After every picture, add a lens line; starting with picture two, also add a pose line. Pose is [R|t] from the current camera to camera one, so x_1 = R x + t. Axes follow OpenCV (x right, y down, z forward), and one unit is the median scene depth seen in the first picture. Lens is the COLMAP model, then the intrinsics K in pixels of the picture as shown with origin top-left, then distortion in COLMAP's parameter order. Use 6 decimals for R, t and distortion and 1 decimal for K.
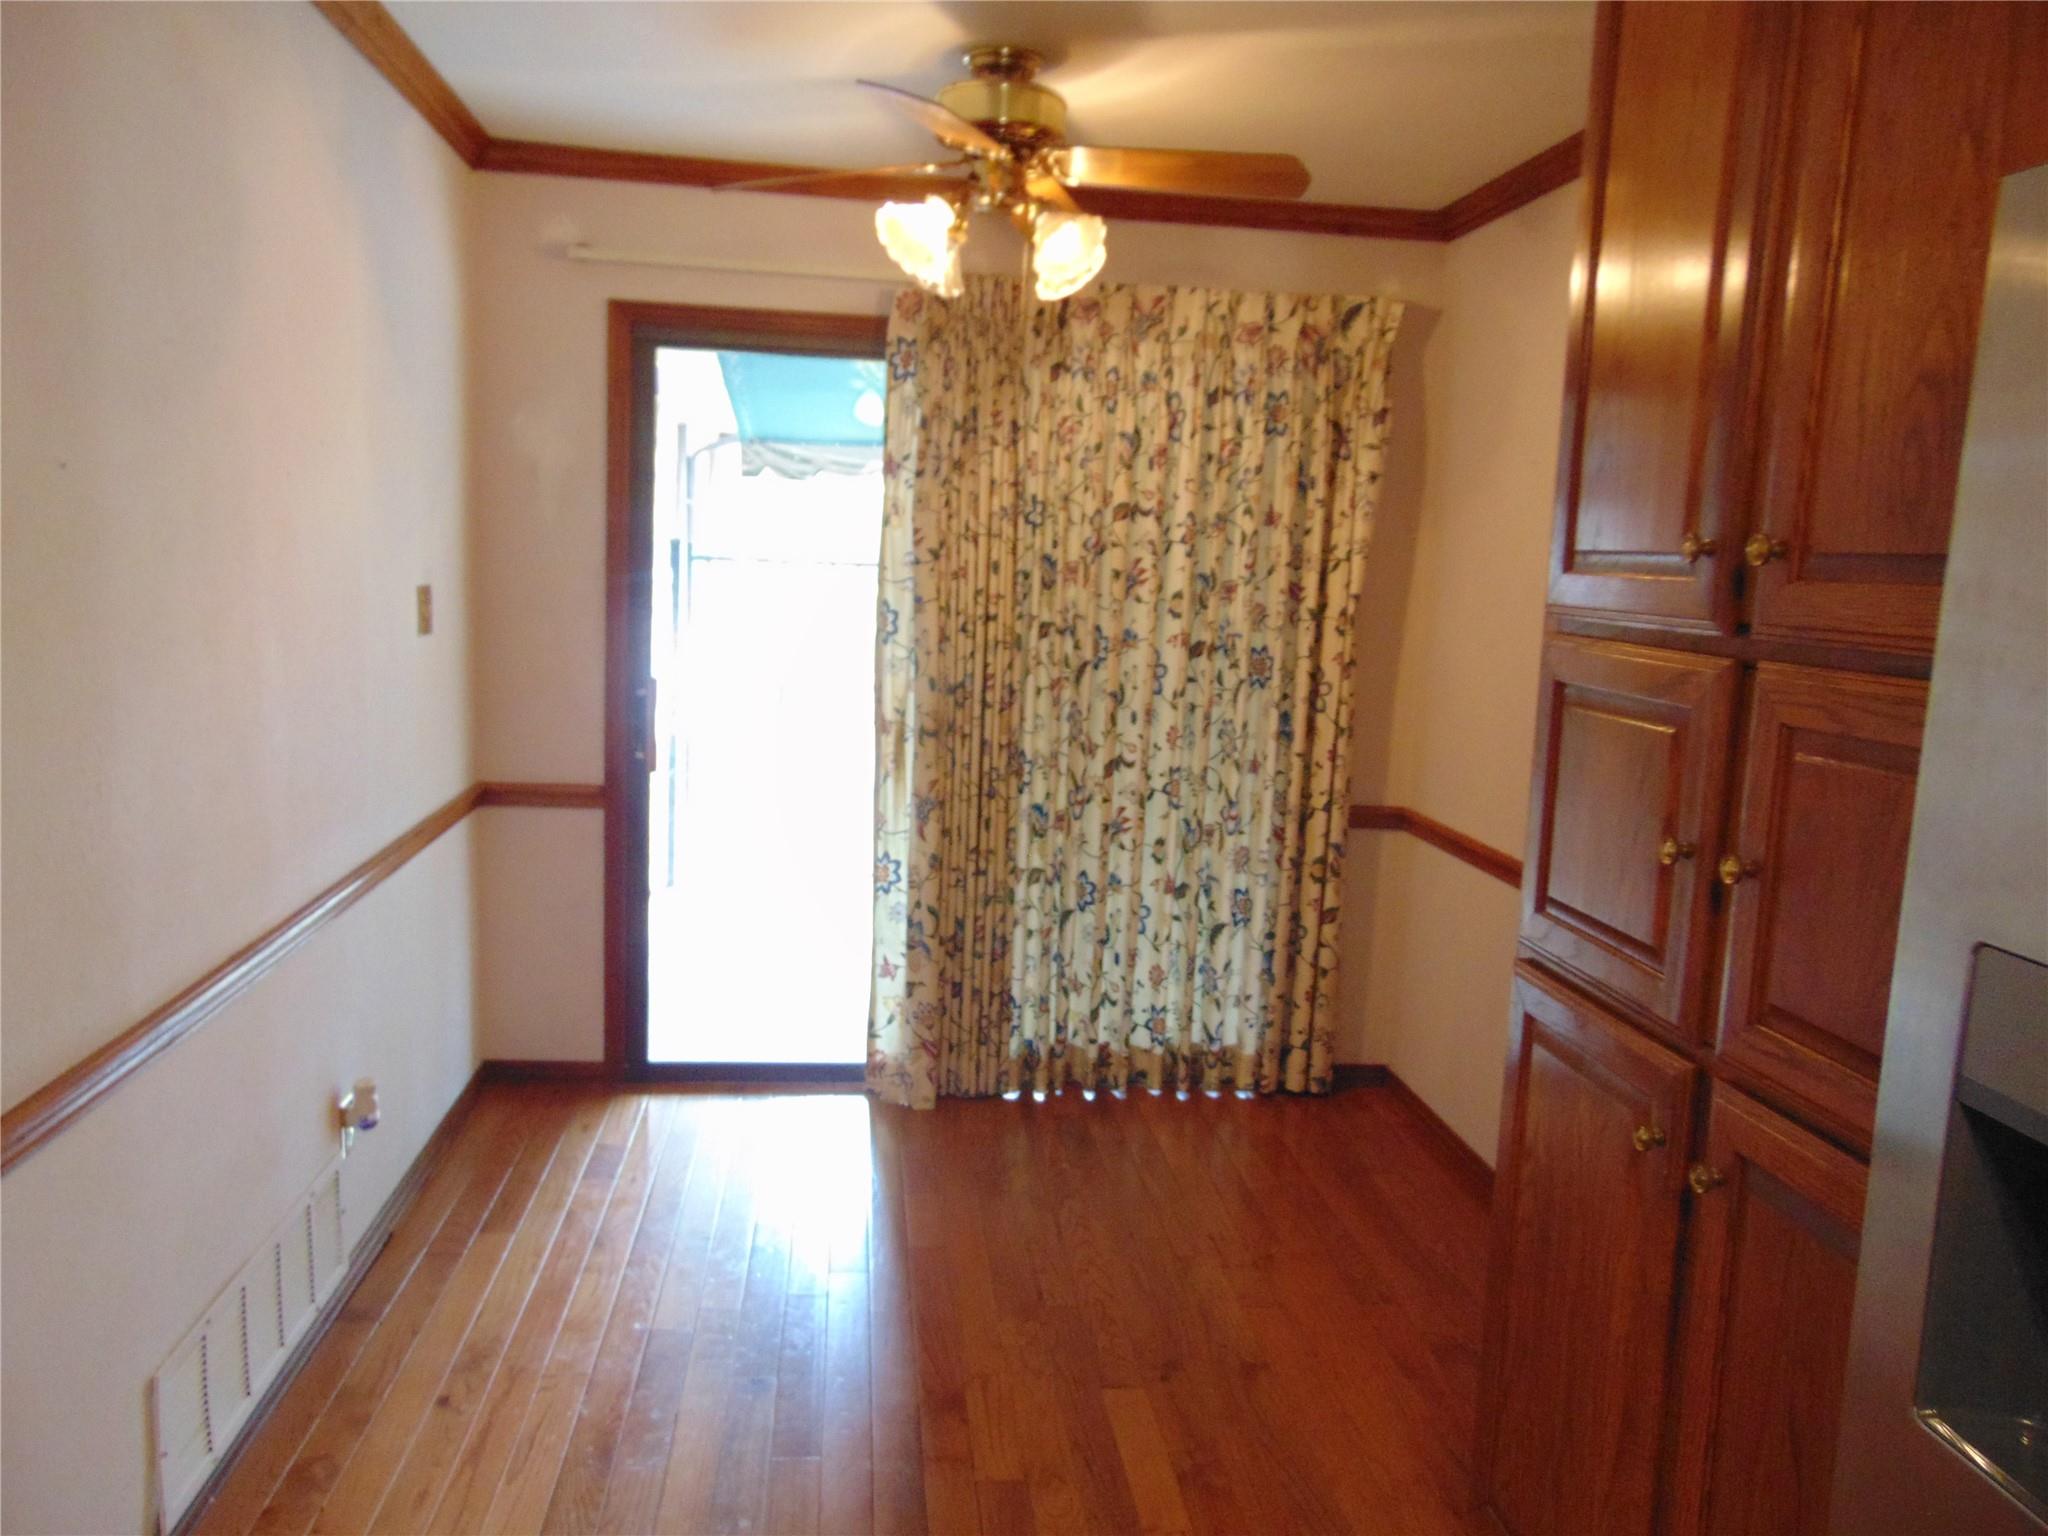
lens RADIAL K [[1542.6, 0, 1028.2], [0, 1542.6, 763.4], [0, 0, 1]] dist [-0.035565, 0.080524]
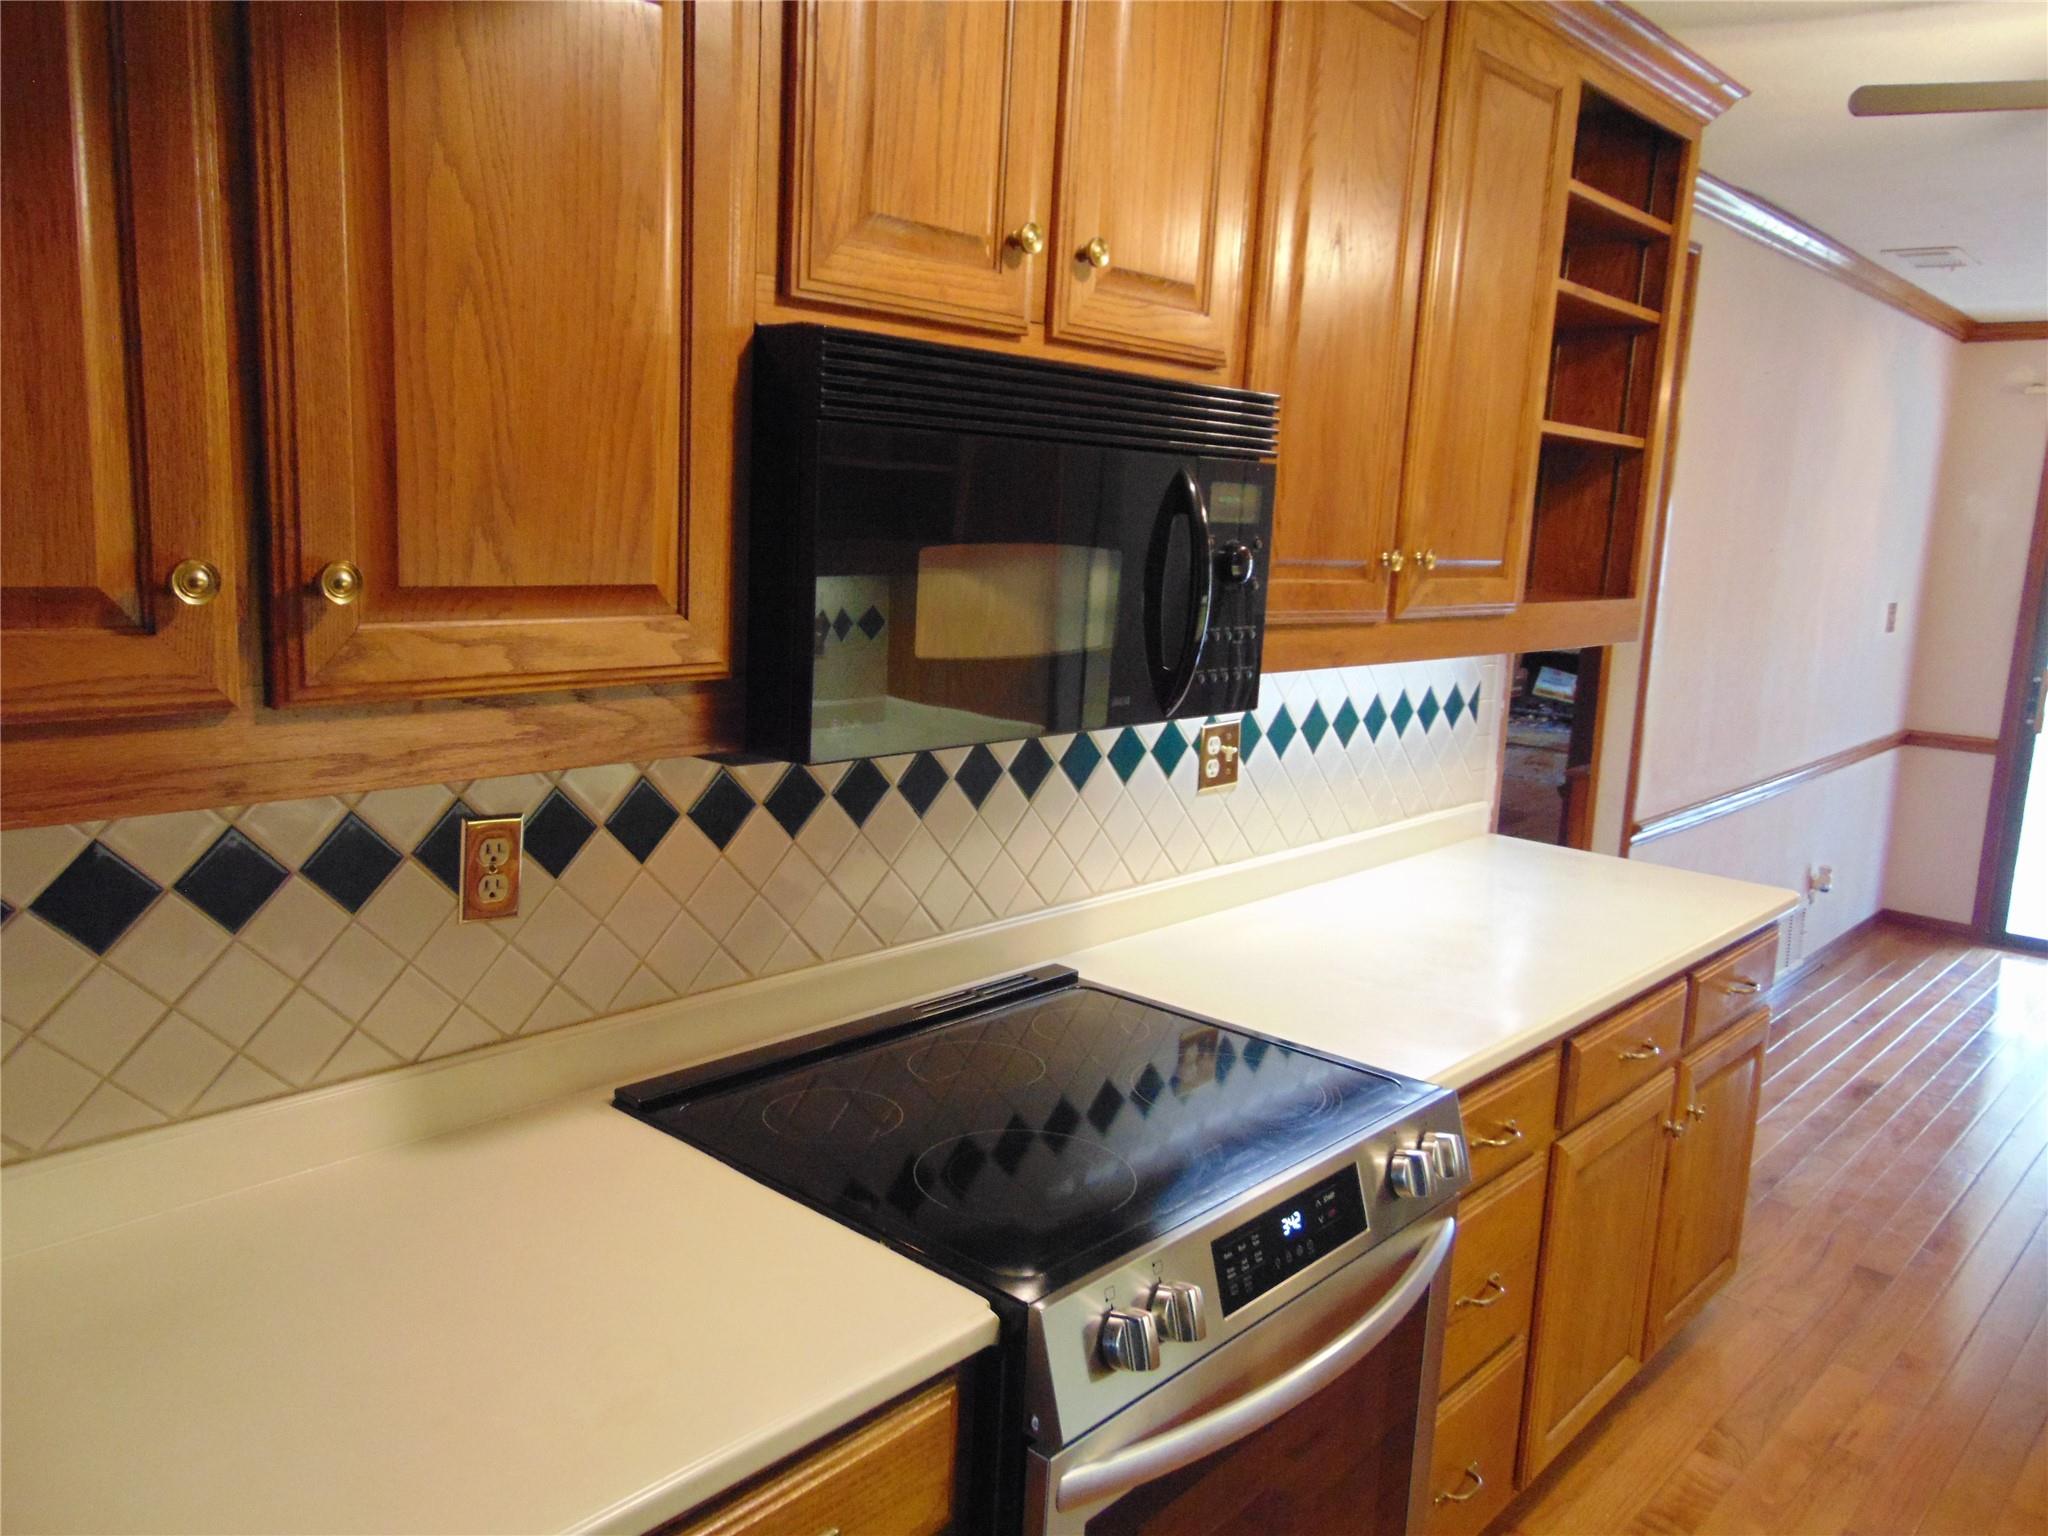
lens RADIAL K [[1542.6, 0, 1016.7], [0, 1542.6, 768.0], [0, 0, 1]] dist [-0.035565, 0.080524]
pose [[0.664711, 0.110104, -0.738943, 0.212151], [-0.130607, 0.990975, 0.030170, 0.126290], [0.735596, 0.076457, 0.673092, -0.753405]]
